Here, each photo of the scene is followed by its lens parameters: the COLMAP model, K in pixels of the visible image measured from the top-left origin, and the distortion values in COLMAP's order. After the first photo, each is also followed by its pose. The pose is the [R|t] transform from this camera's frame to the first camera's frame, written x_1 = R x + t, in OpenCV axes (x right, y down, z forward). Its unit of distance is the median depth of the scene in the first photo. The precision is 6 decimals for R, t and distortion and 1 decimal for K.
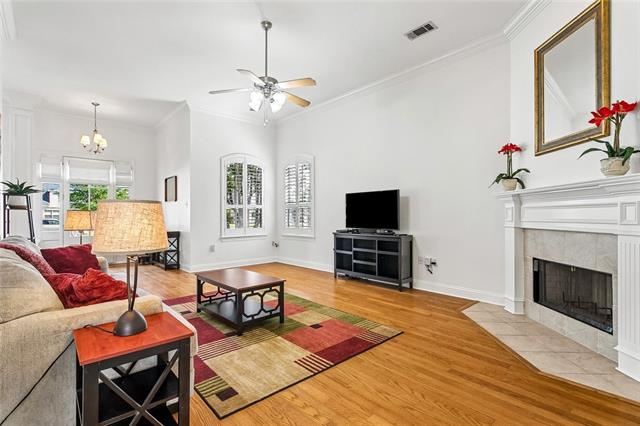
lens RADIAL K [[304.2, 0, 322.0], [0, 304.2, 216.0], [0, 0, 1]] dist [0.000797, -0.000550]
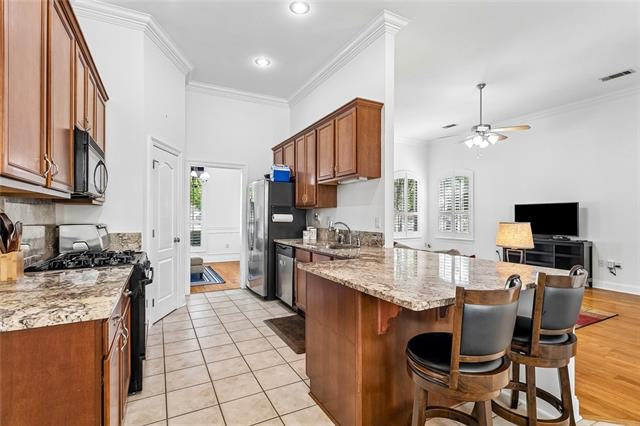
lens RADIAL K [[304.2, 0, 316.5], [0, 304.2, 216.0], [0, 0, 1]] dist [0.000797, -0.000550]
pose [[0.964606, 0.002443, -0.263684, -0.407366], [-0.002907, 0.999995, -0.001369, -0.028852], [0.263680, 0.002087, 0.964608, -0.391891]]
